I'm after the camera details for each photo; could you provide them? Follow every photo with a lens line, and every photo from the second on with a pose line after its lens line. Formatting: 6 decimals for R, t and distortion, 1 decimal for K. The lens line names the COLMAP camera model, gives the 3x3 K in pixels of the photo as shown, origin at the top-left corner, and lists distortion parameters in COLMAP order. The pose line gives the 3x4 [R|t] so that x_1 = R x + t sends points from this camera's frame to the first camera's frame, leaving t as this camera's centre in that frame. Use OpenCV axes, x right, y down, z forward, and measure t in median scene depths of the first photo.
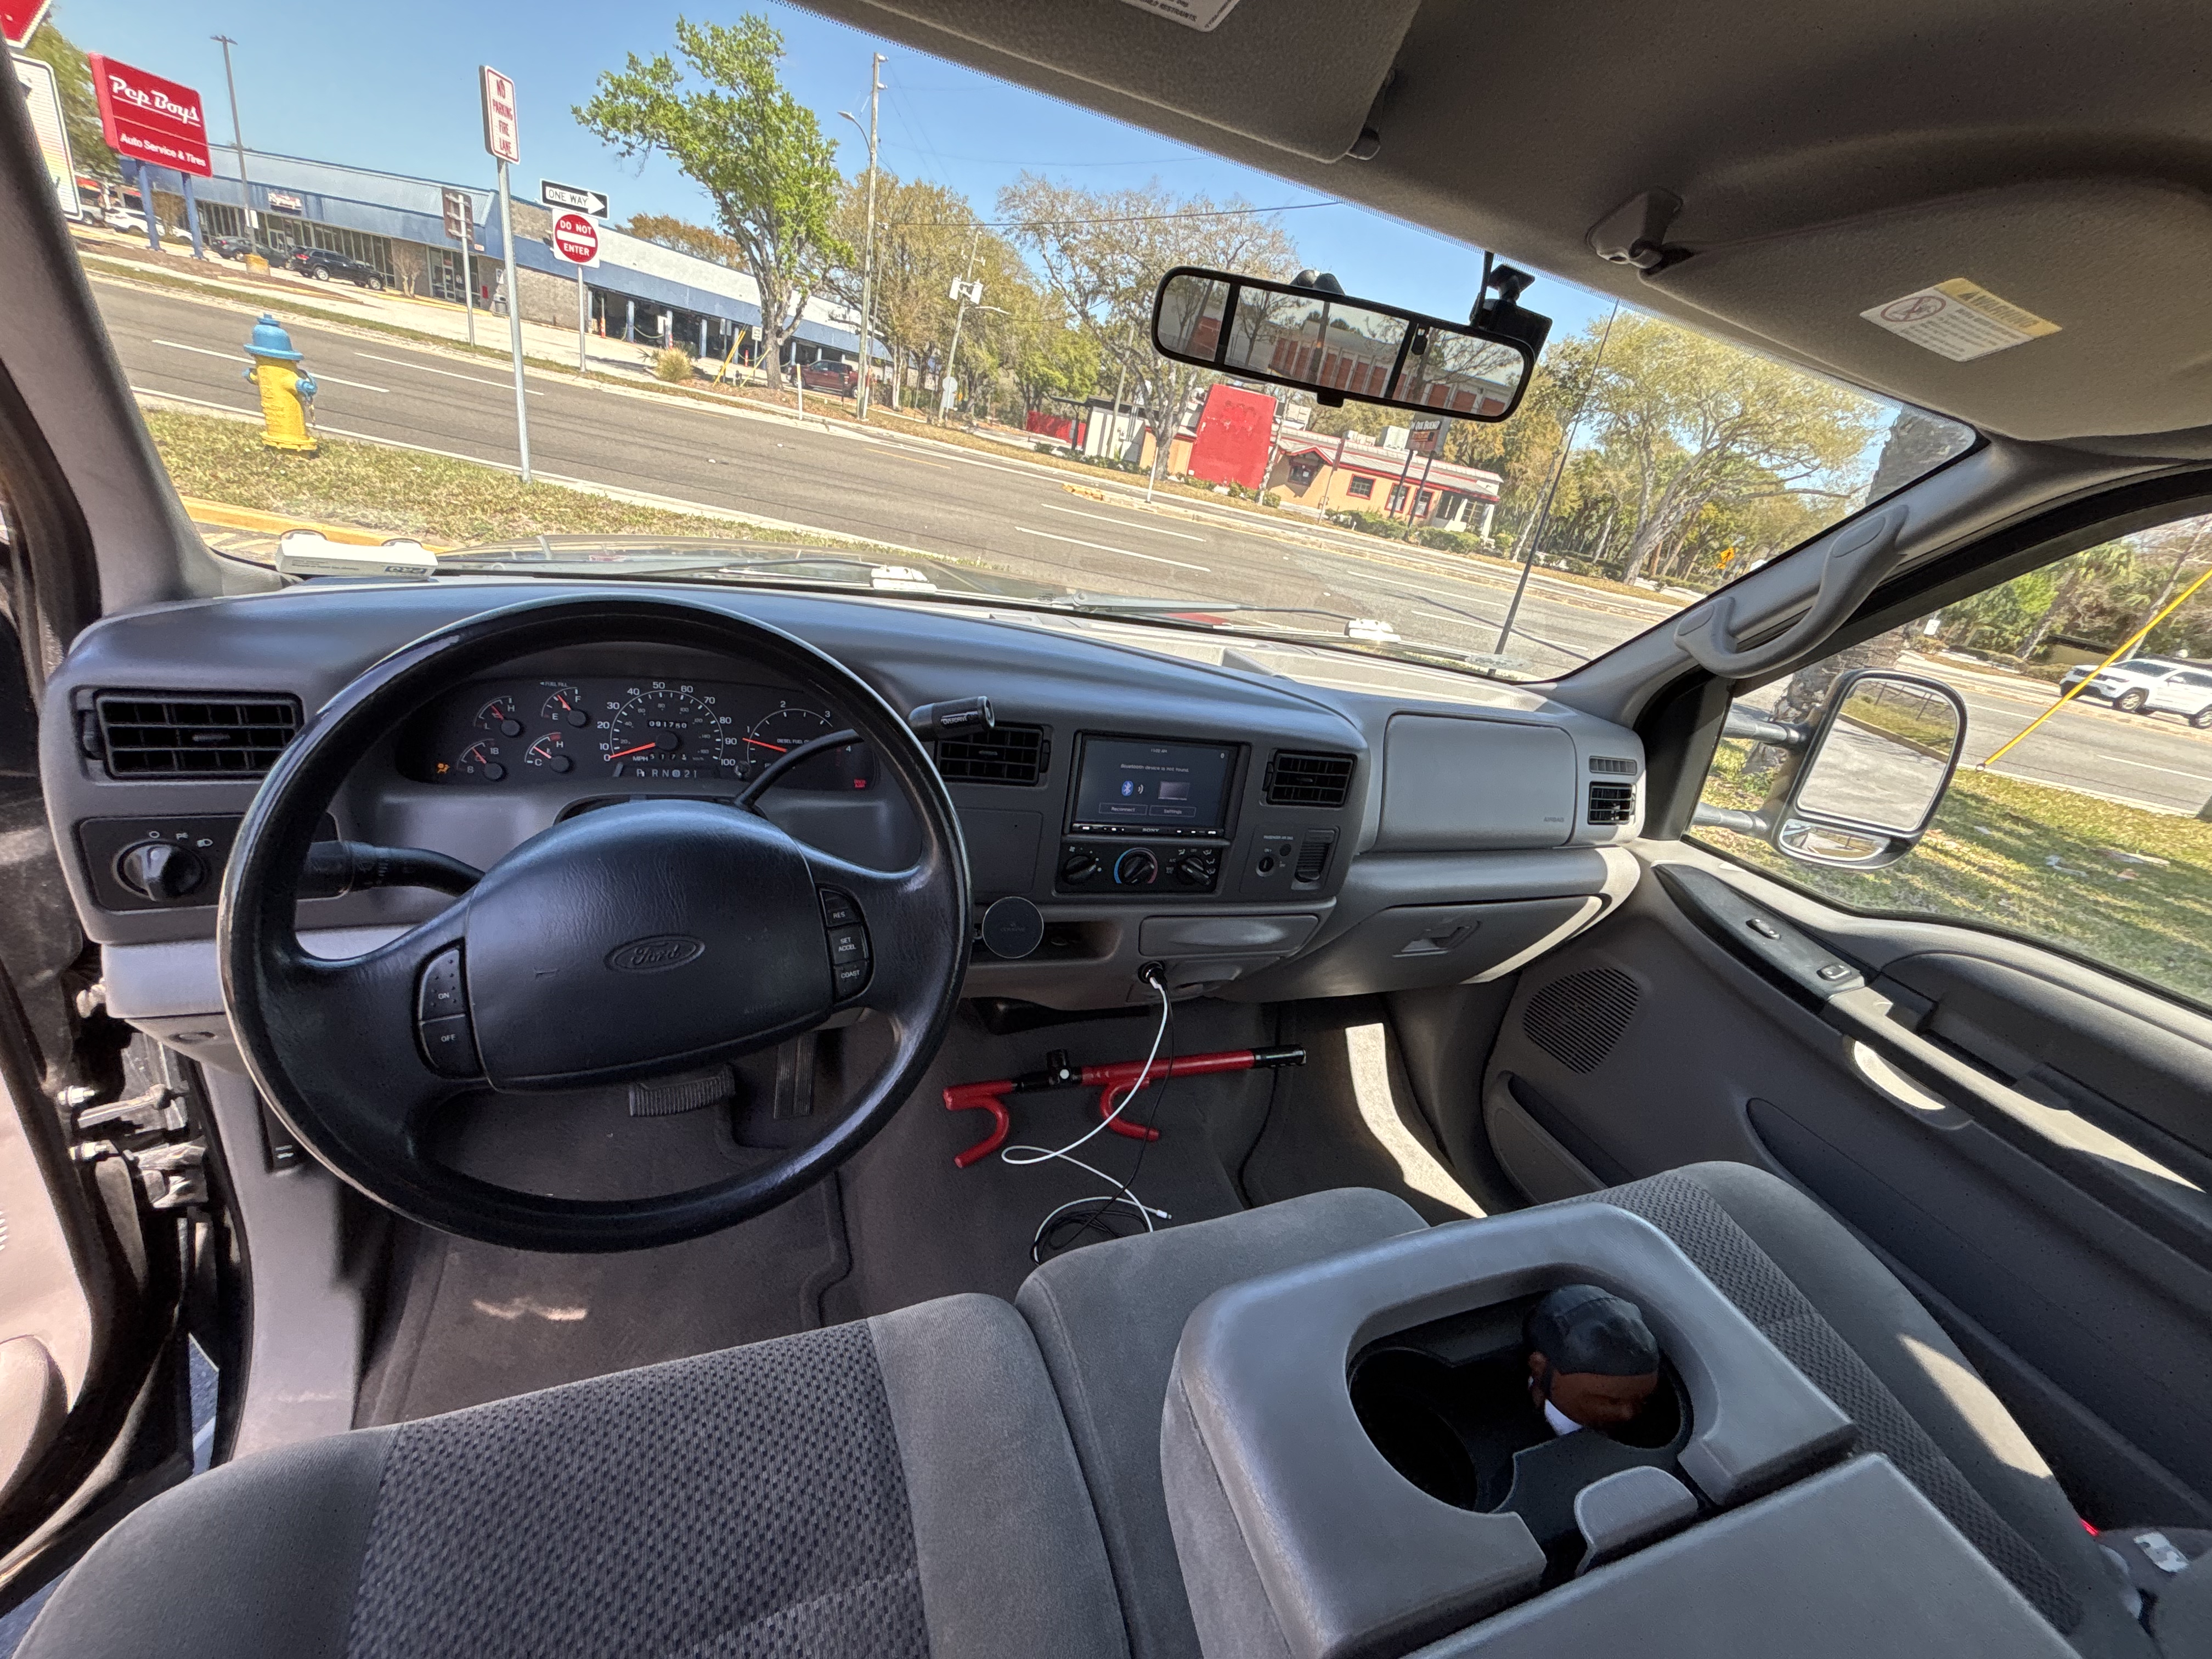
lens RADIAL K [[882.5, 0, 1111.5], [0, 882.5, 820.2], [0, 0, 1]] dist [-0.000731, -0.002113]
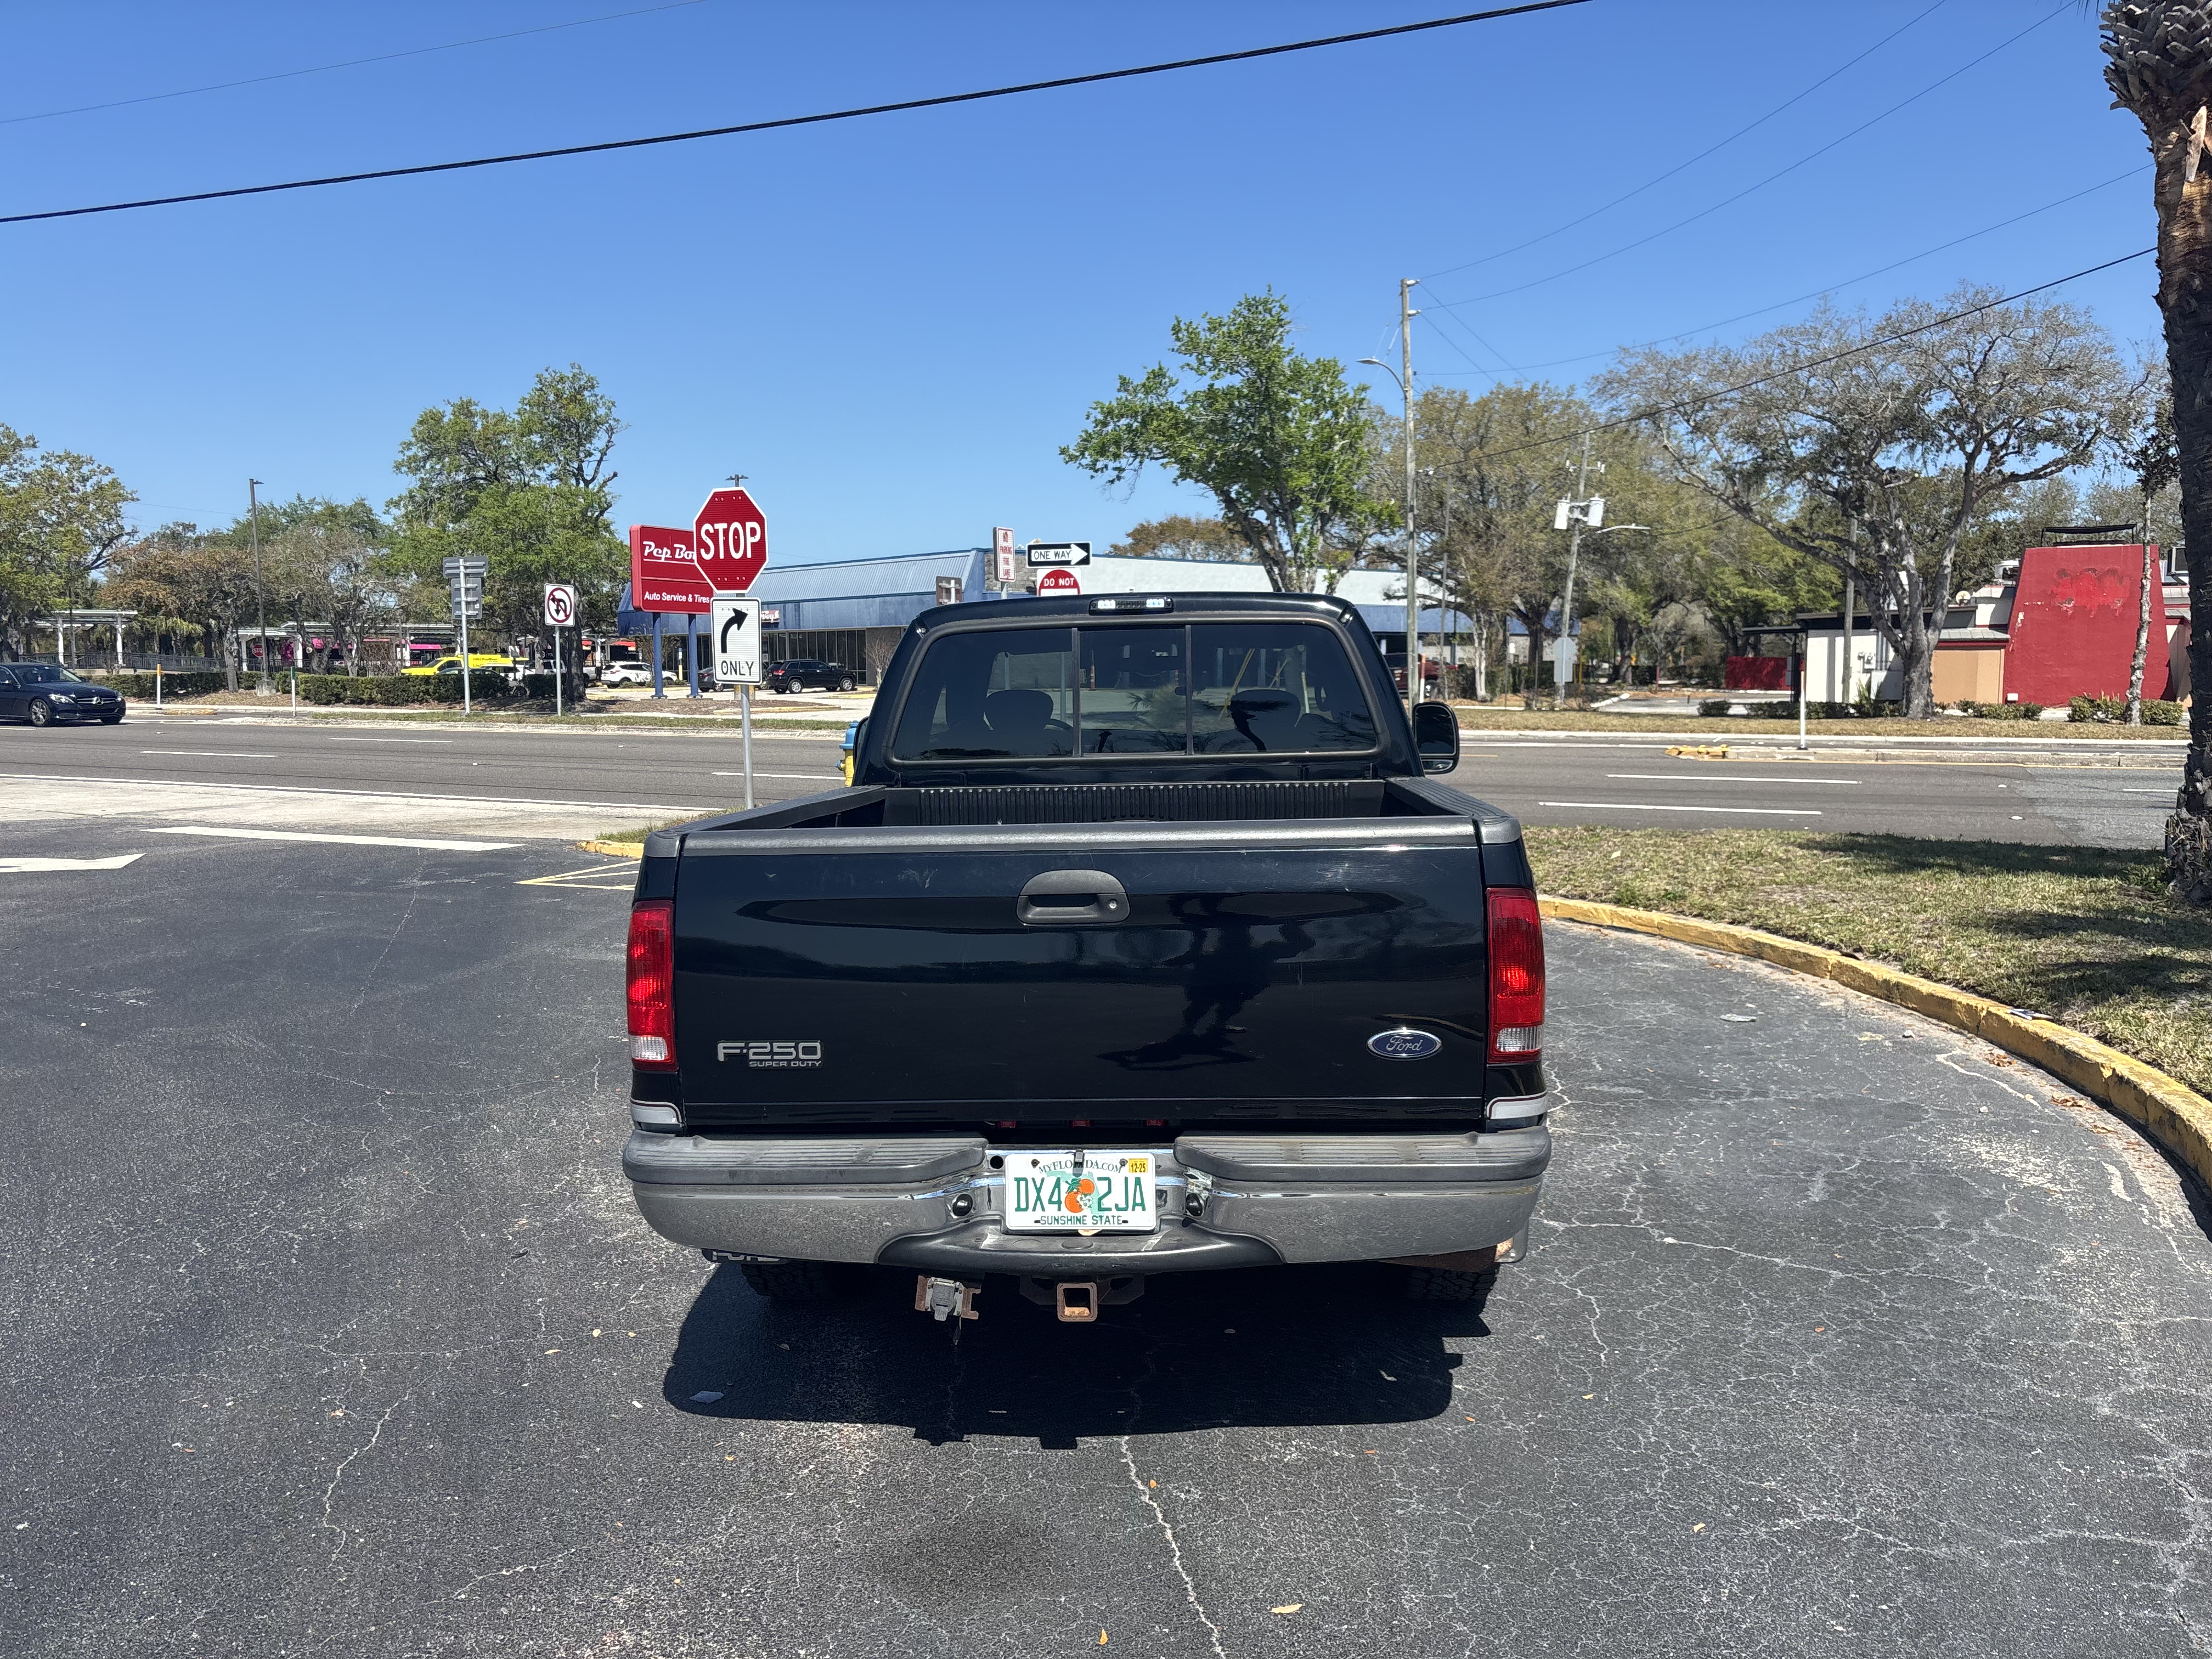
lens RADIAL K [[1826.5, 0, 1106.0], [0, 1826.5, 829.5], [0, 0, 1]] dist [0.000369, 0.090716]
pose [[0.870682, -0.163711, -0.463802, 0.157155], [-0.015620, 0.933301, -0.358756, 0.139908], [0.491599, 0.319606, 0.810051, -0.247672]]
